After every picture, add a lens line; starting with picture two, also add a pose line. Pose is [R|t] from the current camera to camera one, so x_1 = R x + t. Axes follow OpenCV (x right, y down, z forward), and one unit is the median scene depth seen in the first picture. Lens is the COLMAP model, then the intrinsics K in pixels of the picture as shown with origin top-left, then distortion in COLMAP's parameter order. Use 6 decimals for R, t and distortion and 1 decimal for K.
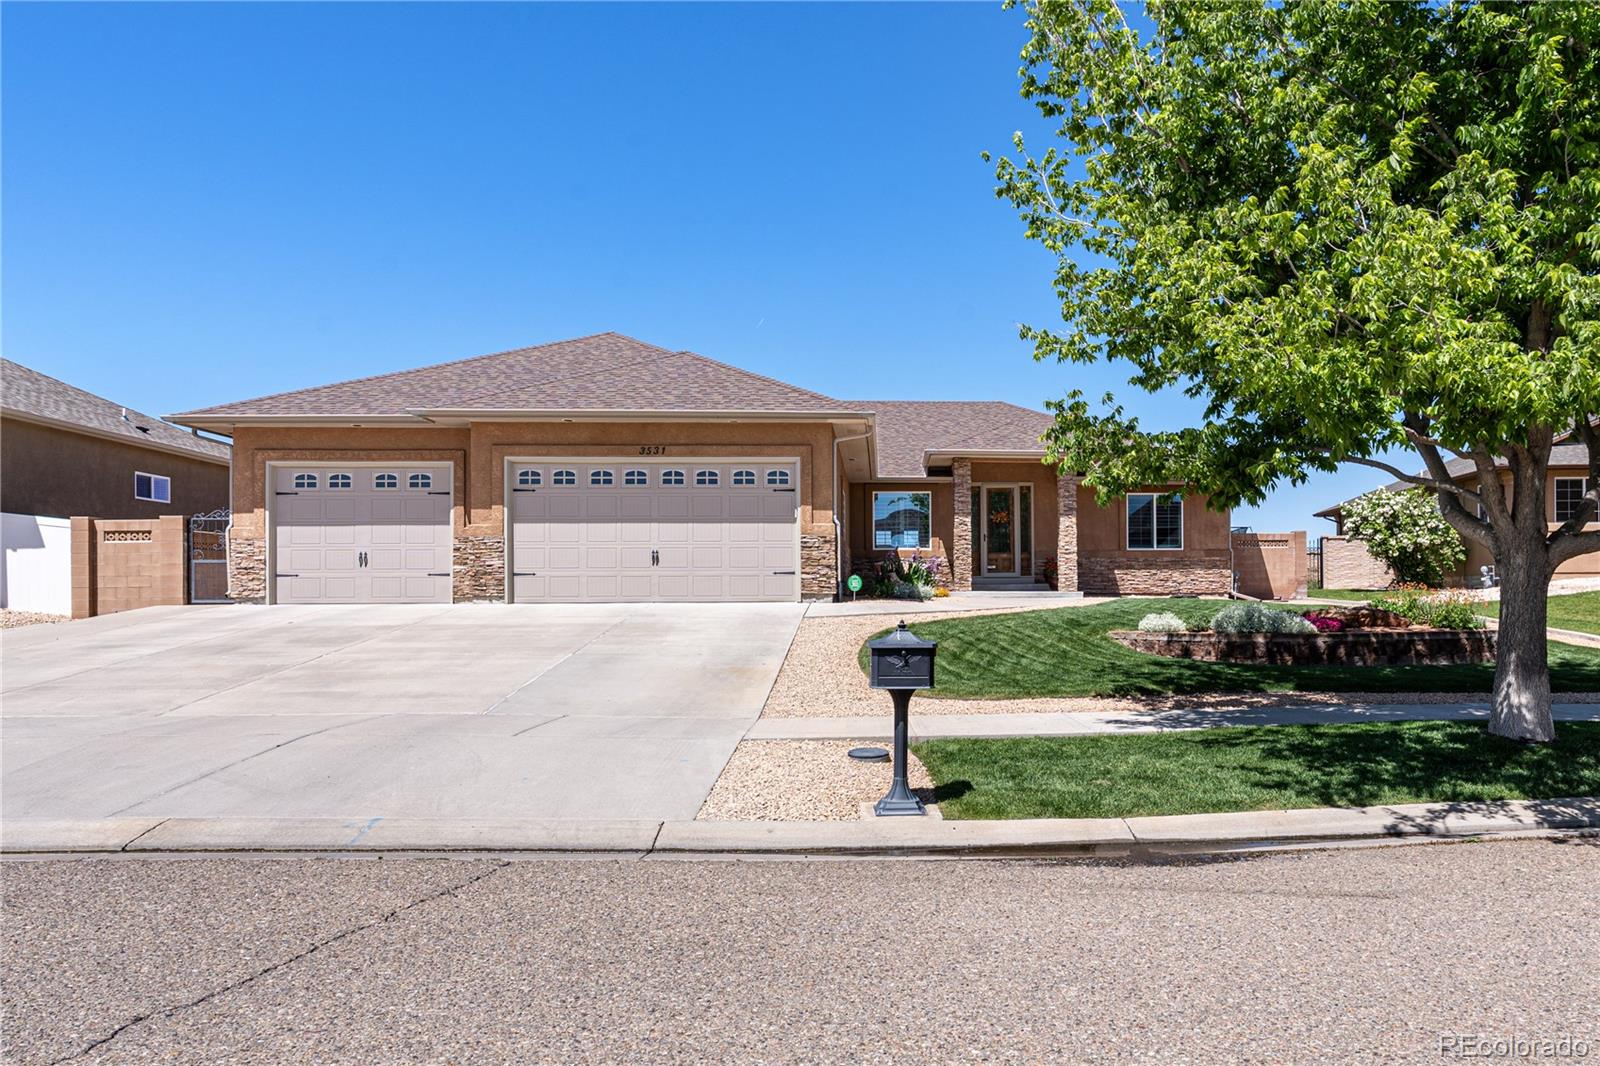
lens RADIAL K [[1038.0, 0, 934.8], [0, 1038.0, 604.5], [0, 0, 1]] dist [0.001942, -0.000660]
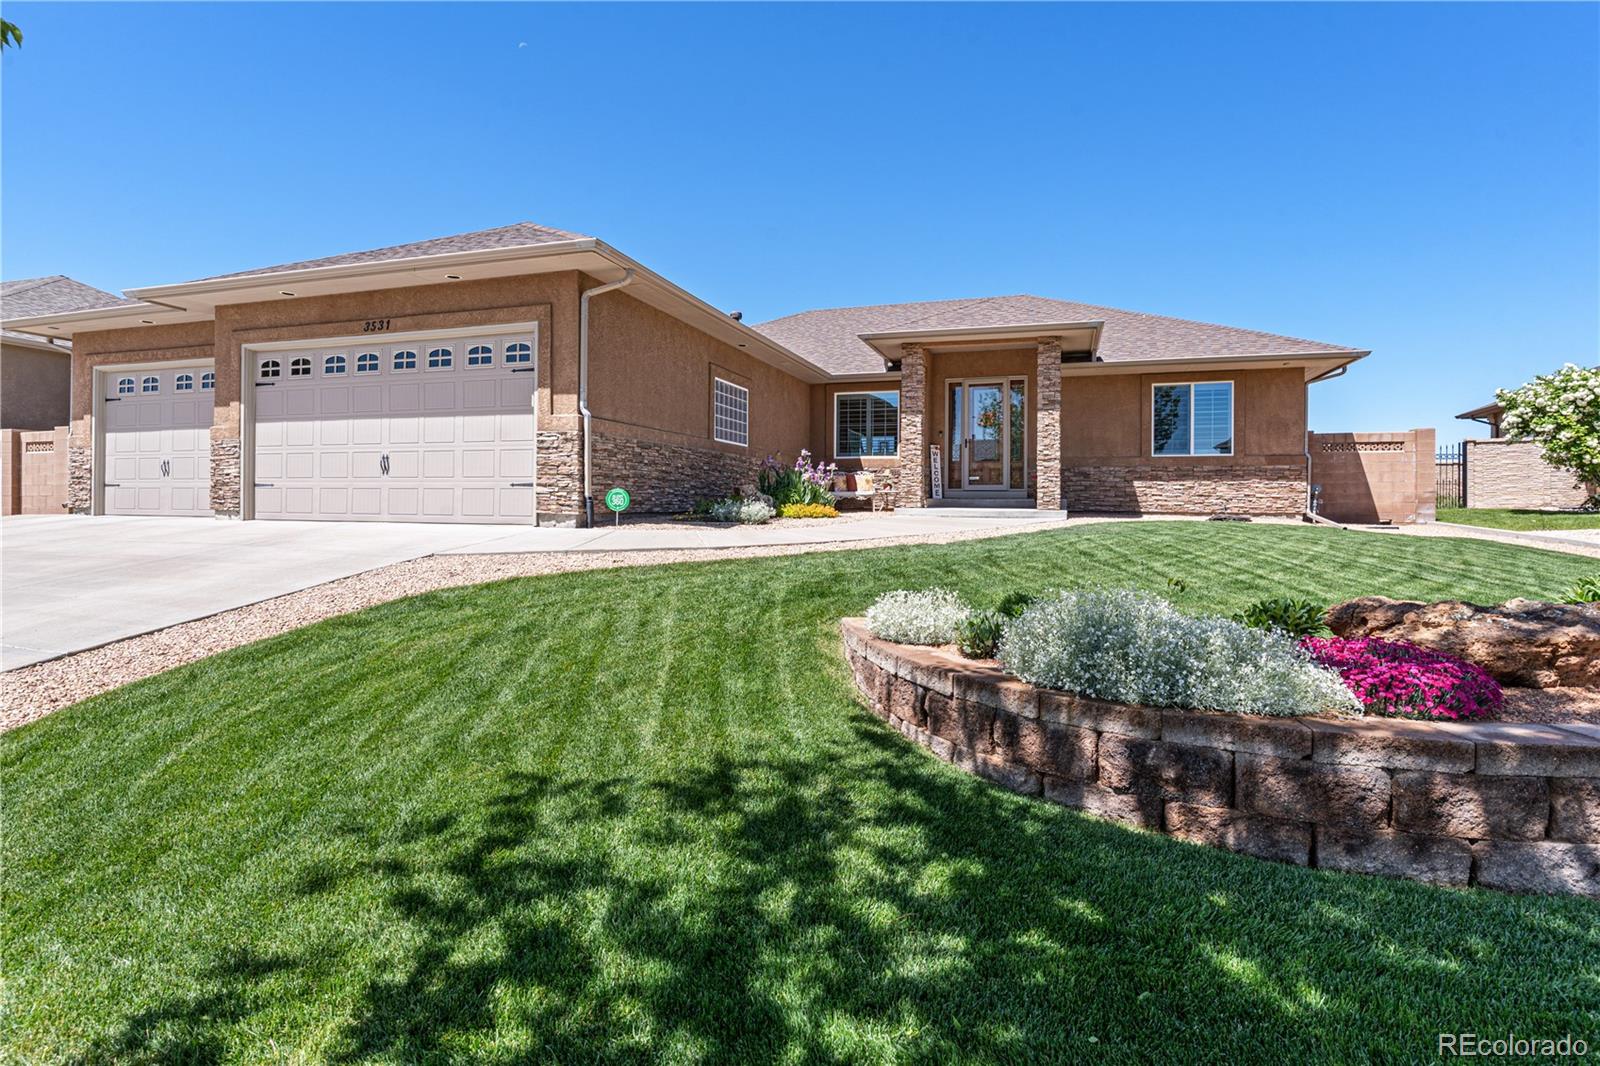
lens RADIAL K [[764.2, 0, 802.5], [0, 764.2, 510.7], [0, 0, 1]] dist [-0.001314, -0.000100]
pose [[0.933956, 0.016422, -0.357012, 0.225164], [-0.014602, 0.999863, 0.007793, -0.019124], [0.357091, -0.002065, 0.934067, 0.571062]]
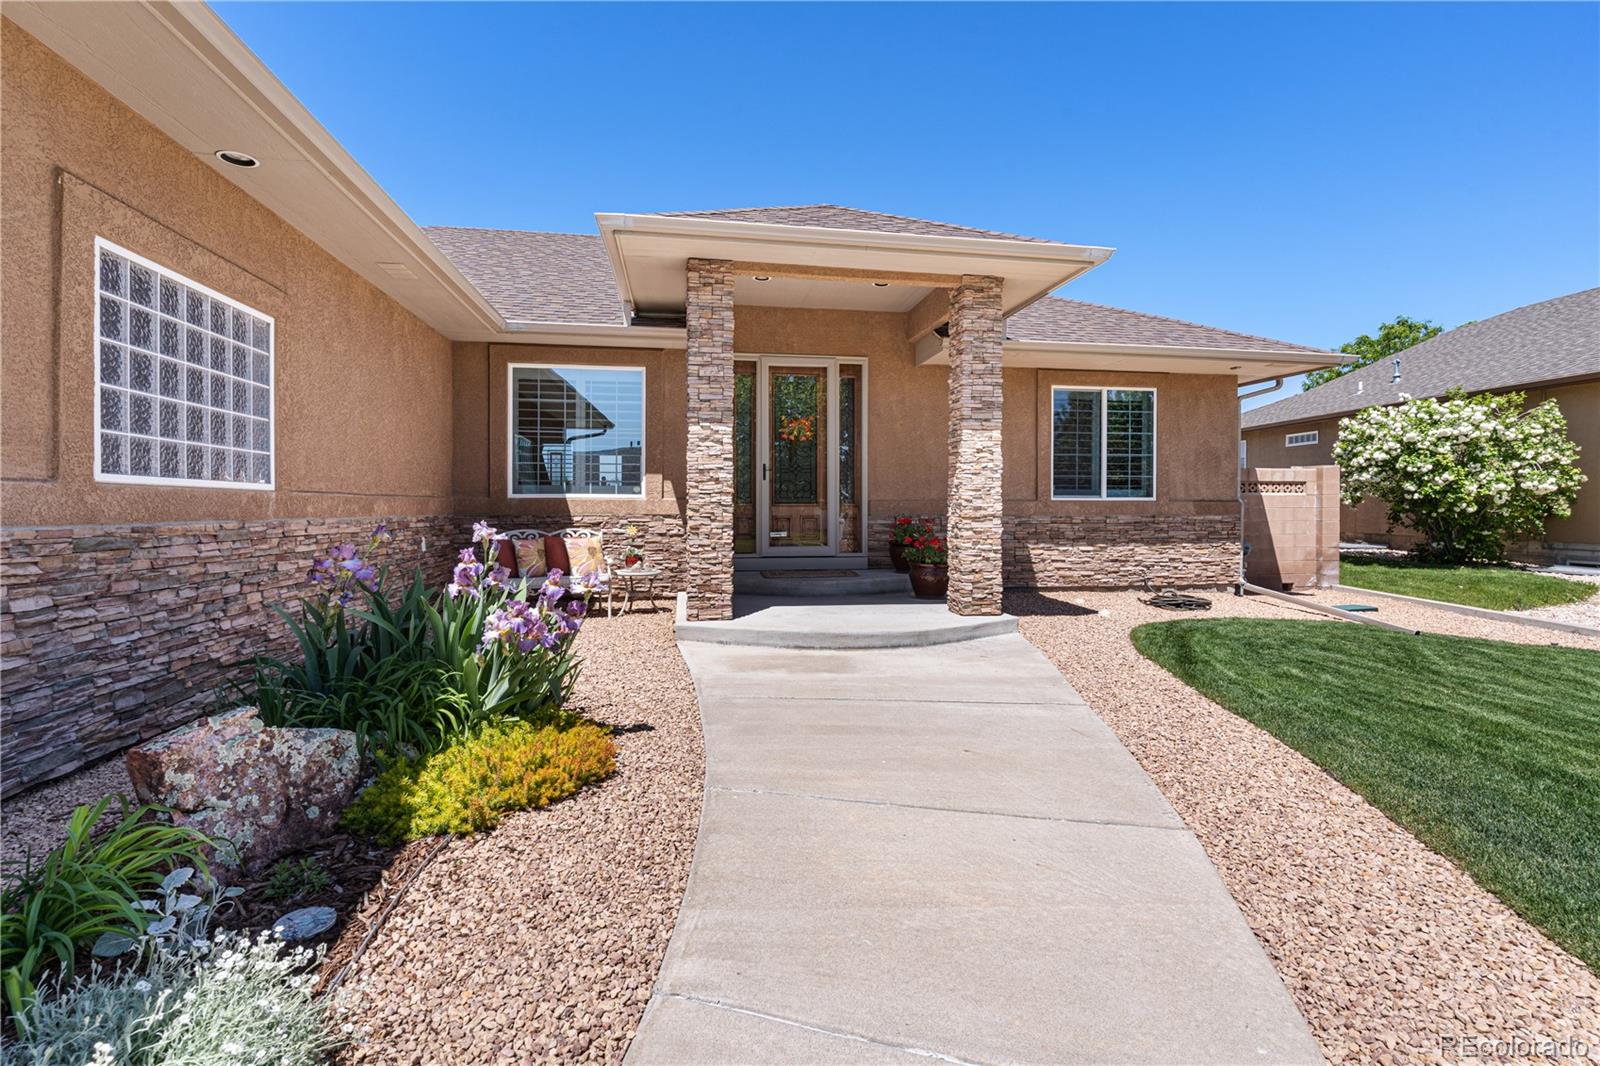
lens RADIAL K [[764.2, 0, 802.5], [0, 764.2, 510.7], [0, 0, 1]] dist [-0.001314, -0.000100]
pose [[0.993760, 0.006598, 0.111345, 0.041232], [-0.006698, 0.999977, 0.000522, -0.072403], [-0.111339, -0.001265, 0.993782, 1.006581]]
